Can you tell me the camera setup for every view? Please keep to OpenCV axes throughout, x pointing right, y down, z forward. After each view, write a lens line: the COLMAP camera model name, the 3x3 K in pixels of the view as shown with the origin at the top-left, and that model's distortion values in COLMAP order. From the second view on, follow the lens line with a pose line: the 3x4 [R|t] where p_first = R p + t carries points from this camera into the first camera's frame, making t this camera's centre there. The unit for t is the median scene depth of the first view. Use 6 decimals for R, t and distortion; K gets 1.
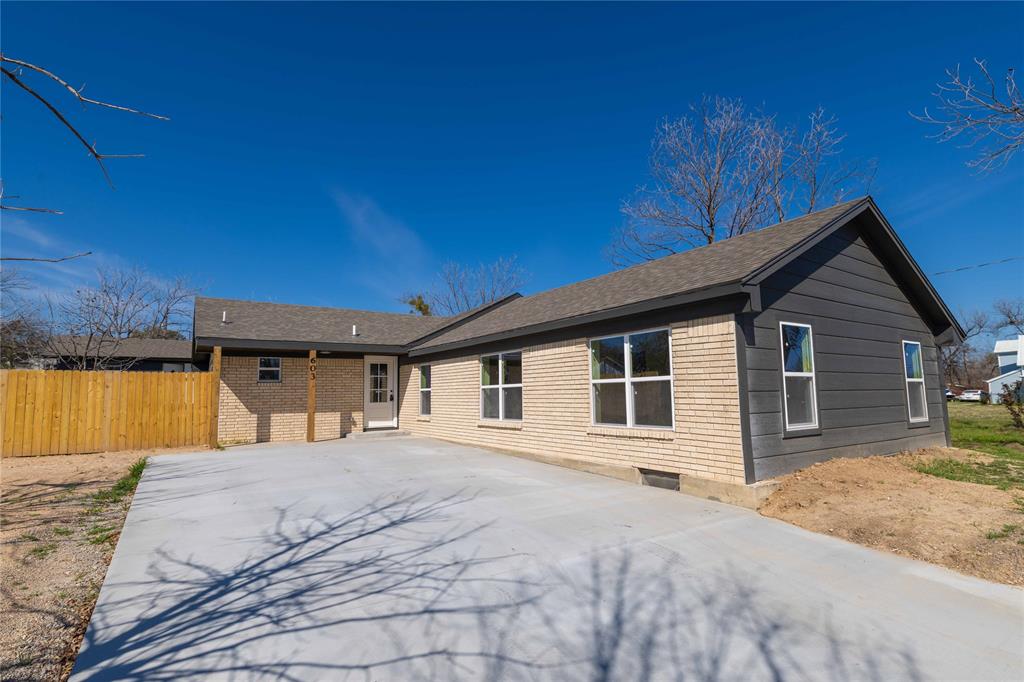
lens RADIAL K [[500.8, 0, 512.0], [0, 500.8, 341.0], [0, 0, 1]] dist [0.000439, -0.000304]
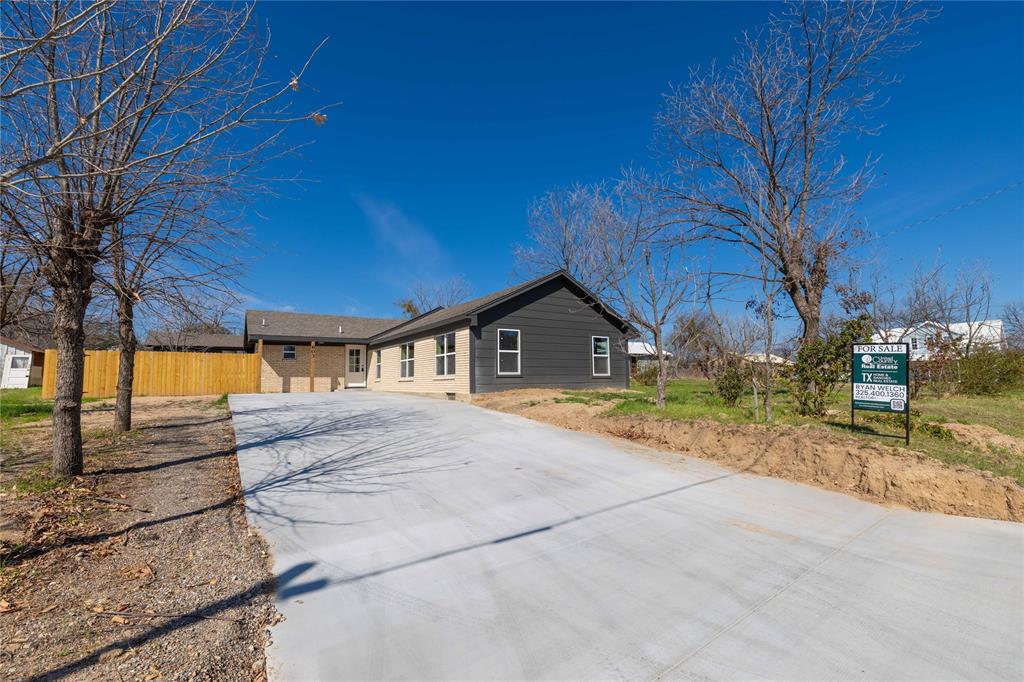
lens RADIAL K [[441.0, 0, 512.0], [0, 441.0, 341.0], [0, 0, 1]] dist [-0.001212, 0.000008]
pose [[0.999975, -0.000743, -0.007051, 0.361363], [0.000859, 0.999865, 0.016406, -0.009304], [0.007038, -0.016411, 0.999841, -0.636959]]
